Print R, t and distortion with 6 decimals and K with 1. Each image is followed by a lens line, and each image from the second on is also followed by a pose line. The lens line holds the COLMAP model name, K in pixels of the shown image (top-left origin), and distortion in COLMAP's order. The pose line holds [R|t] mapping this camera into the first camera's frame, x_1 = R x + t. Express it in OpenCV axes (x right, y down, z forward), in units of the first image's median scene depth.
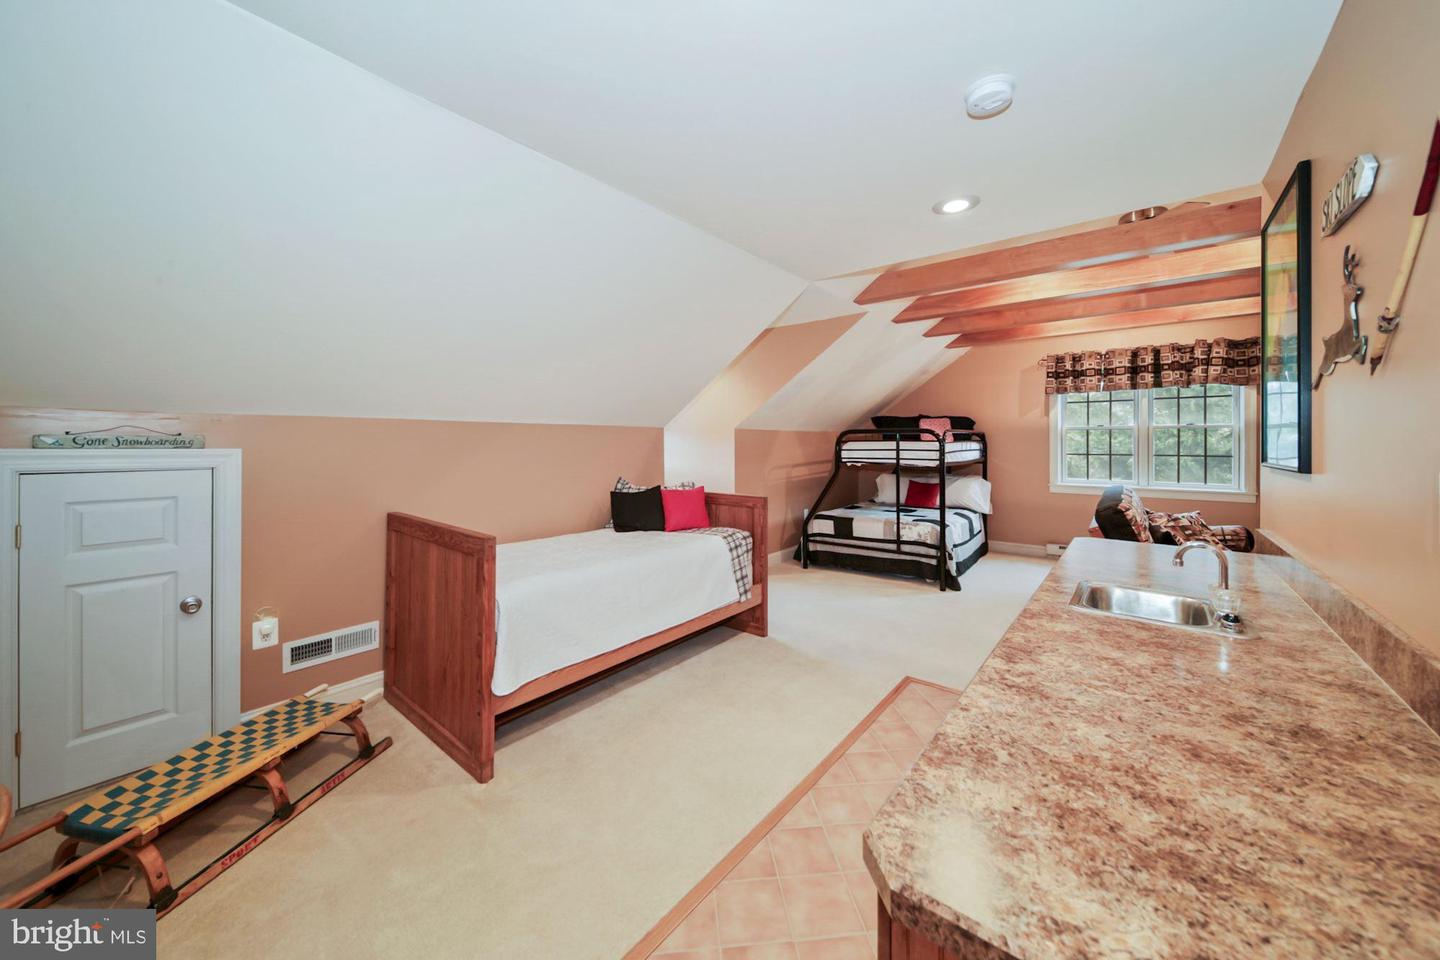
lens RADIAL K [[513.2, 0, 717.4], [0, 513.2, 440.5], [0, 0, 1]] dist [-0.000166, -0.000034]
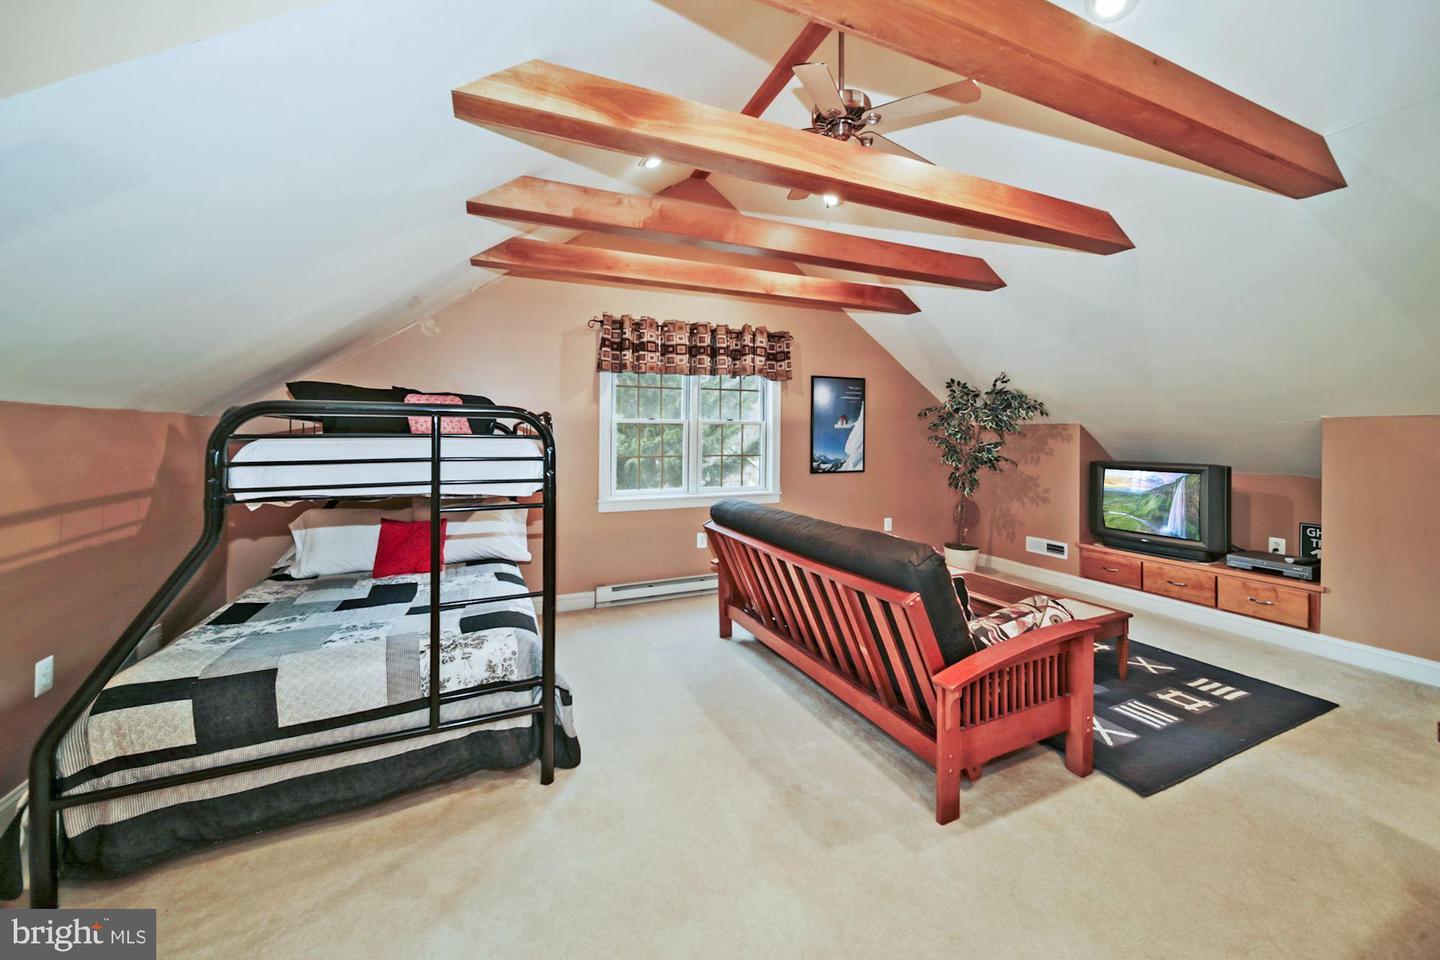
lens RADIAL K [[540.9, 0, 725.6], [0, 540.9, 421.6], [0, 0, 1]] dist [-0.002572, -0.000463]
pose [[0.449217, 0.029188, 0.892946, 0.078535], [-0.000930, 0.999481, -0.032203, 0.002136], [-0.893422, 0.013635, 0.449011, 0.579505]]
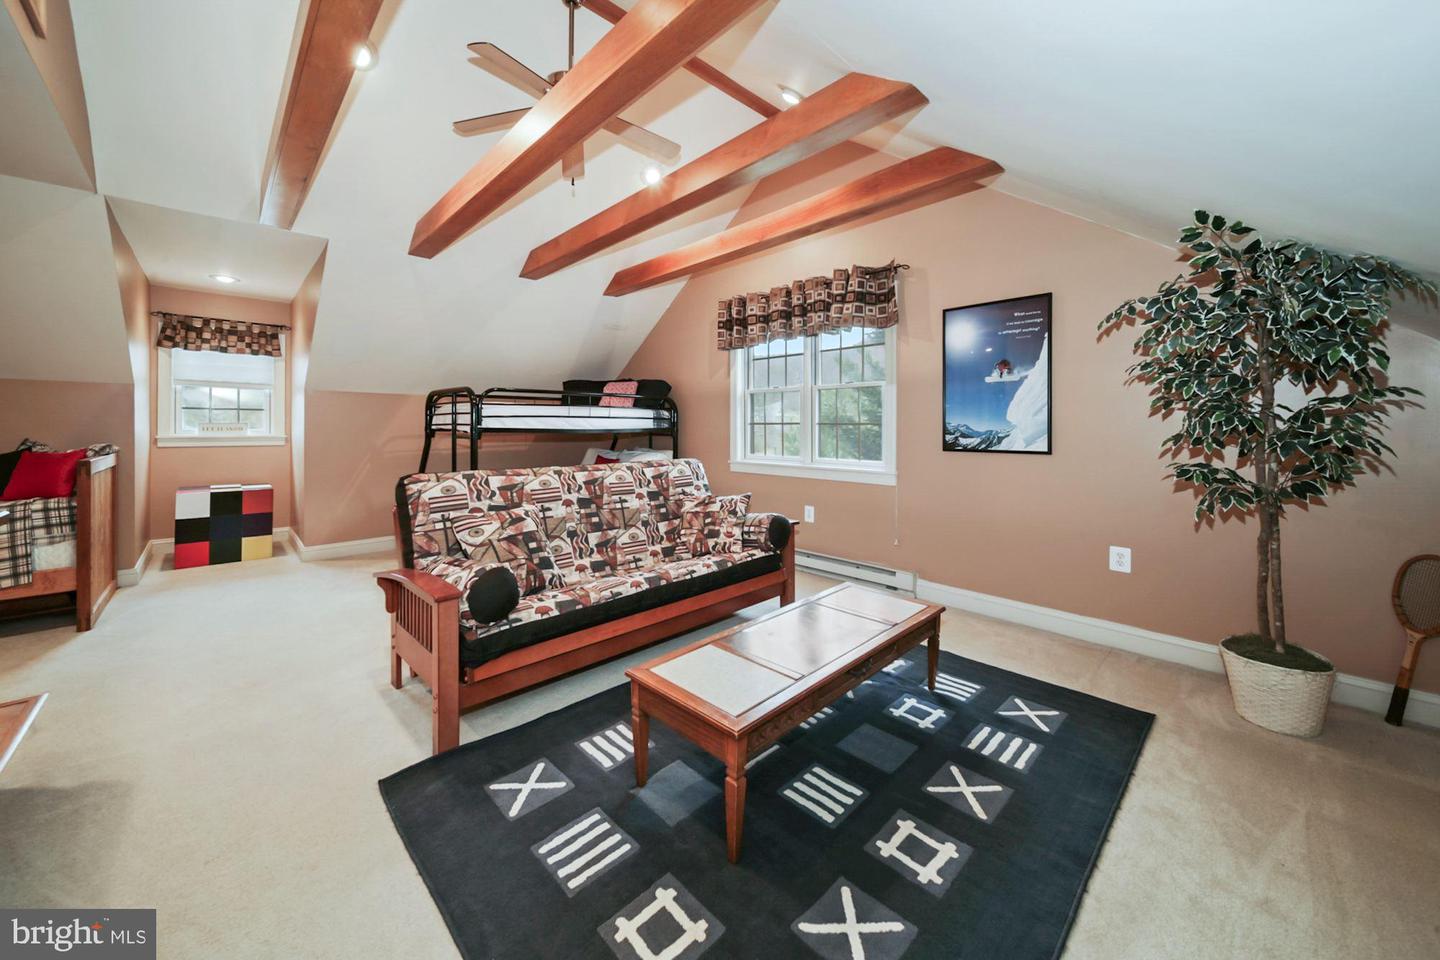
lens RADIAL K [[525.2, 0, 719.3], [0, 525.2, 432.9], [0, 0, 1]] dist [-0.000867, -0.000152]
pose [[0.993537, 0.006061, -0.113347, 0.808937], [-0.004993, 0.999940, 0.009710, 0.036380], [0.113399, -0.009081, 0.993508, 0.196445]]
